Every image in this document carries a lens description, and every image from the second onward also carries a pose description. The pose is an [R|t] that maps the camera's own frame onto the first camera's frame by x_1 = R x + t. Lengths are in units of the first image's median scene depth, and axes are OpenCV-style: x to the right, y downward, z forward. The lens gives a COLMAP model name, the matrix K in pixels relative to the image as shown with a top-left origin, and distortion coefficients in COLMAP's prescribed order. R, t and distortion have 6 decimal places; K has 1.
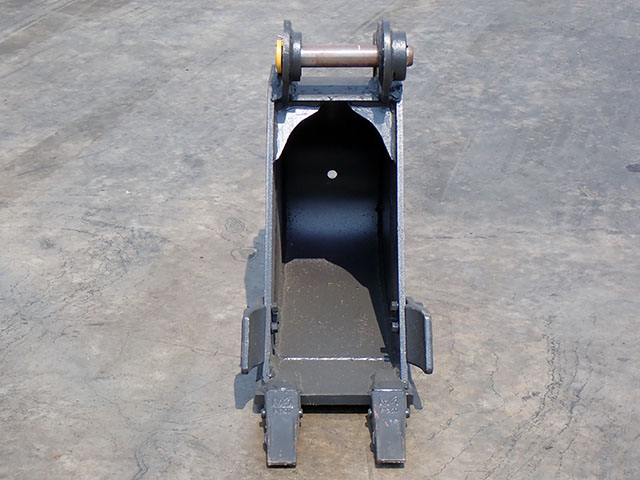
lens RADIAL K [[1561.7, 0, 320.0], [0, 1561.7, 238.6], [0, 0, 1]] dist [0.030709, 0.000000]
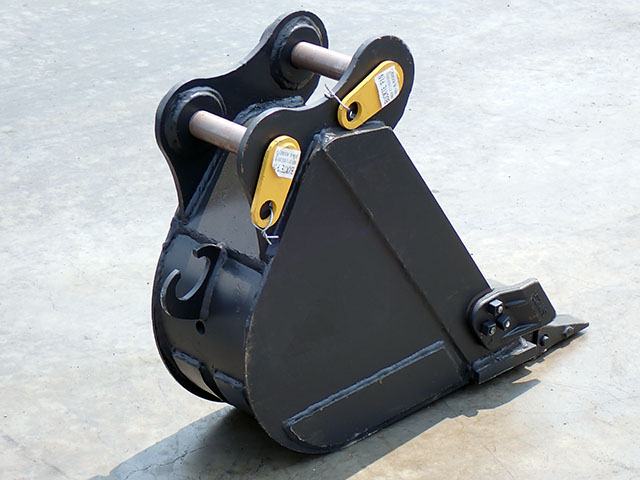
lens RADIAL K [[1561.7, 0, 320.0], [0, 1561.7, 240.0], [0, 0, 1]] dist [0.030709, 0.000000]
pose [[-0.674166, -0.298615, 0.675521, -0.547858], [0.299060, 0.725922, 0.619355, -0.545988], [-0.675324, 0.619570, -0.400088, 1.365900]]
